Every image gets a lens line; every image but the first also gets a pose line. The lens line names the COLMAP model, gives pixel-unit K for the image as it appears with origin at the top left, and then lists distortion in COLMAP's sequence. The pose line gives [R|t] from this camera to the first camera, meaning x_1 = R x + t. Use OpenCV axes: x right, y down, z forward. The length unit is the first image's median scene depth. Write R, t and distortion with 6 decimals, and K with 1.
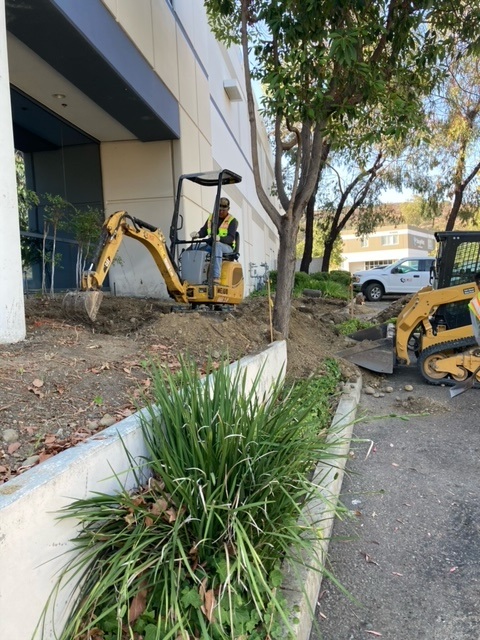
lens RADIAL K [[522.4, 0, 240.0], [0, 522.4, 320.0], [0, 0, 1]] dist [0.053327, -0.003815]
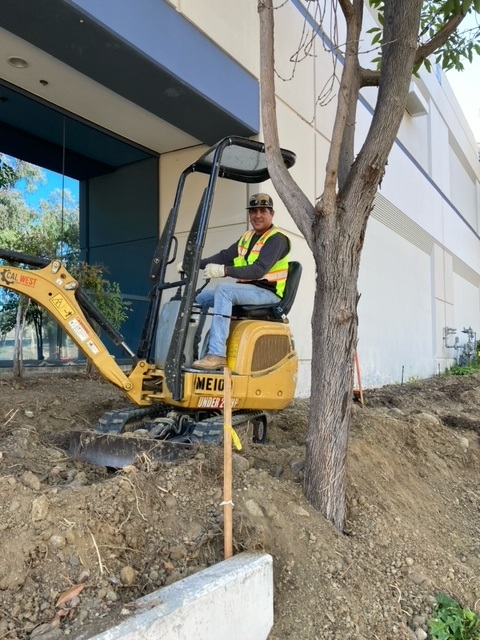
lens RADIAL K [[522.4, 0, 240.0], [0, 522.4, 320.0], [0, 0, 1]] dist [0.053327, -0.003815]
pose [[0.909422, 0.013484, -0.415655, 0.176199], [-0.062869, 0.992445, -0.105358, -0.063368], [0.411094, 0.121946, 0.903399, 0.563911]]
